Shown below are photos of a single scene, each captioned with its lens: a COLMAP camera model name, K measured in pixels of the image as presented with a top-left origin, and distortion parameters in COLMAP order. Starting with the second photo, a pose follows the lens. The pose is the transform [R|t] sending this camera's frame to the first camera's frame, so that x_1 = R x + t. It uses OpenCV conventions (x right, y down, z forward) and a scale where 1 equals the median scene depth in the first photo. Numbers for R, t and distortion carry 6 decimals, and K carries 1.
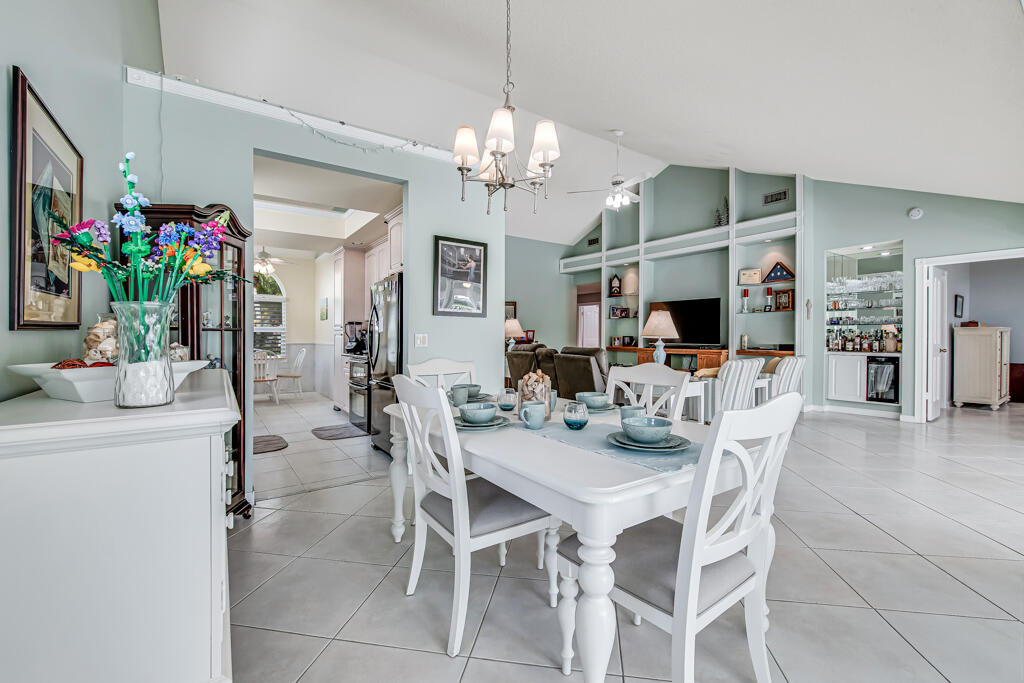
lens RADIAL K [[426.5, 0, 483.4], [0, 426.5, 340.2], [0, 0, 1]] dist [-0.000975, -0.000525]
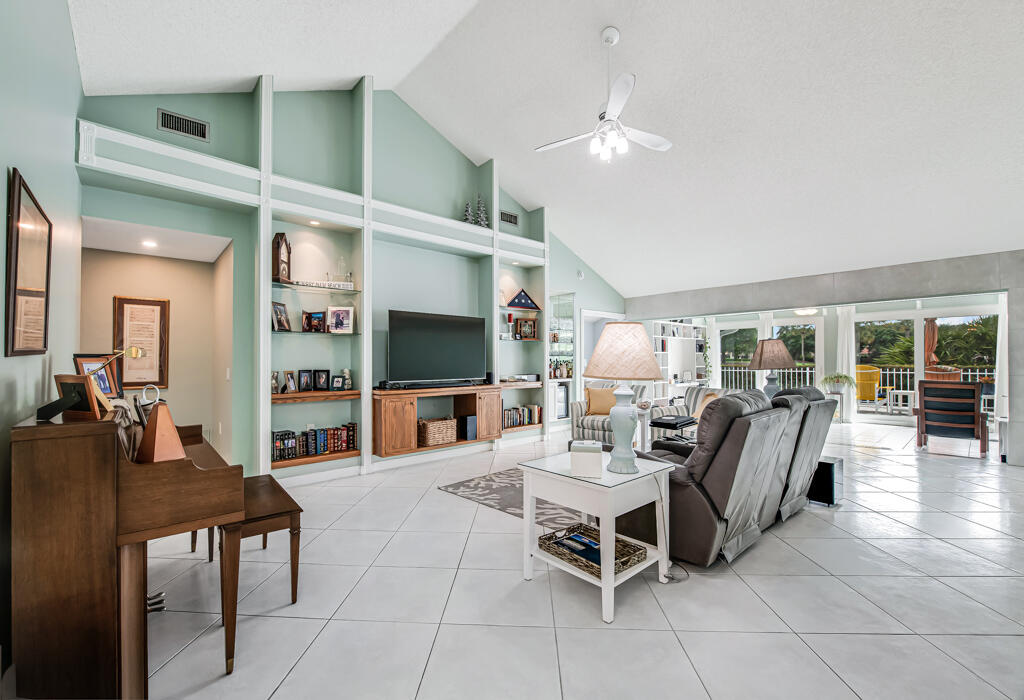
lens RADIAL K [[431.0, 0, 500.0], [0, 431.0, 359.5], [0, 0, 1]] dist [-0.002979, -0.001343]
pose [[-0.153813, 0.005118, 0.988087, -0.253968], [0.015913, 0.999870, -0.002702, -0.023628], [-0.987972, 0.015307, -0.153874, 1.213636]]
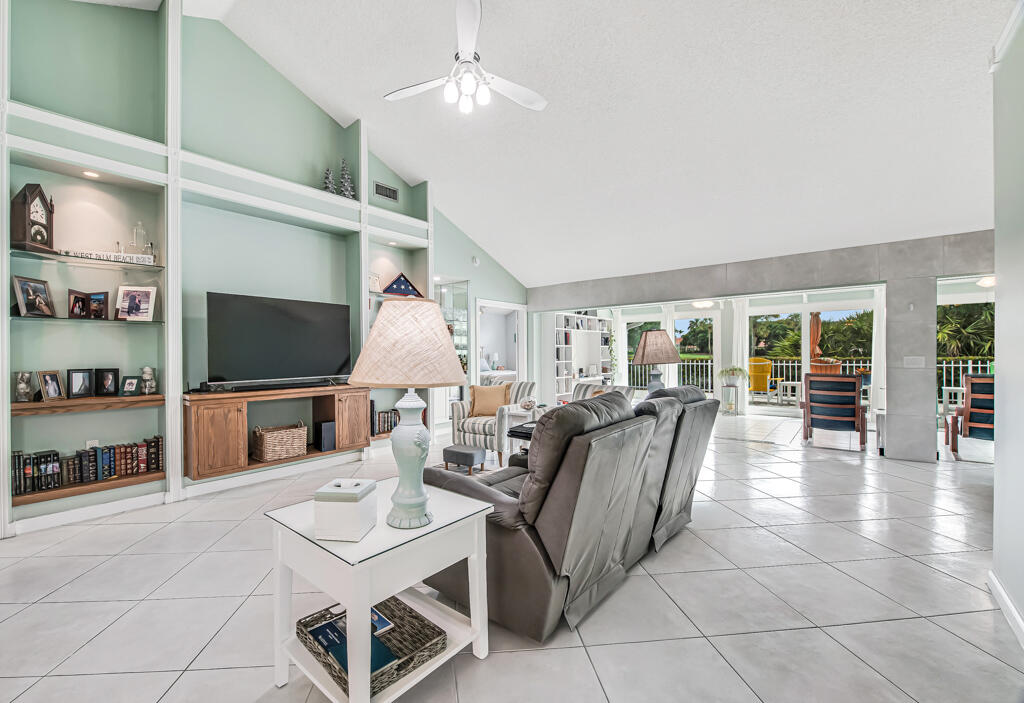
lens RADIAL K [[428.5, 0, 492.2], [0, 428.5, 355.1], [0, 0, 1]] dist [-0.001336, -0.000270]
pose [[-0.291512, 0.001753, 0.956566, -0.163054], [0.020088, 0.999789, 0.004289, -0.023110], [-0.956356, 0.020466, -0.291486, 1.090718]]
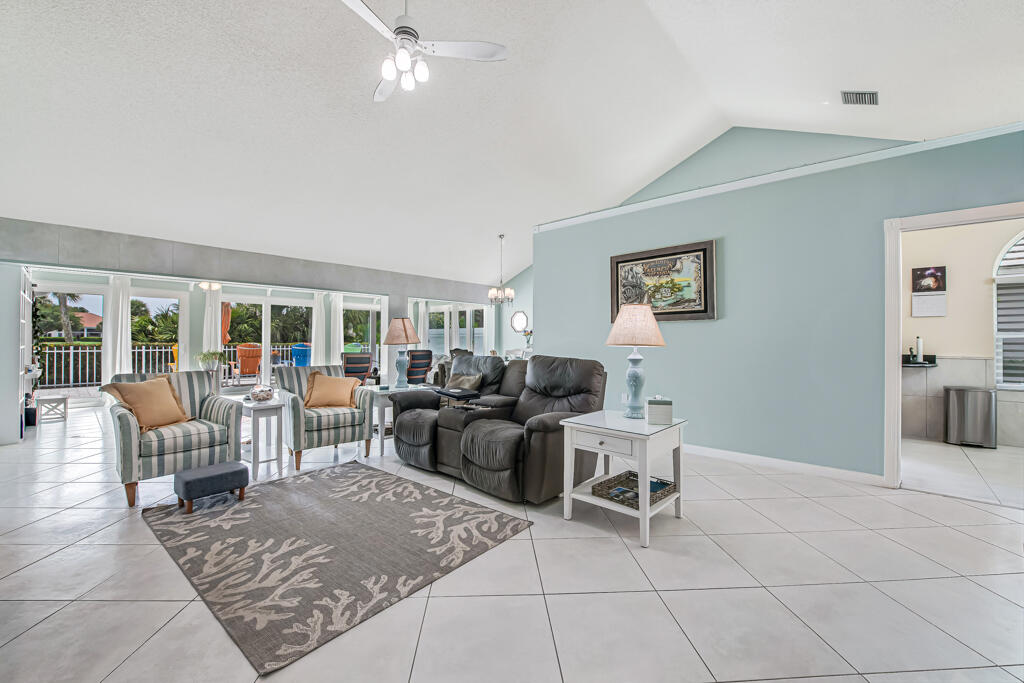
lens RADIAL K [[414.1, 0, 512.0], [0, 414.1, 341.5], [0, 0, 1]] dist [-0.000166, -0.000106]
pose [[-0.968667, 0.000508, -0.248364, 0.308398], [-0.004035, 0.999834, 0.017784, -0.023306], [0.248332, 0.018229, -0.968503, 1.454549]]
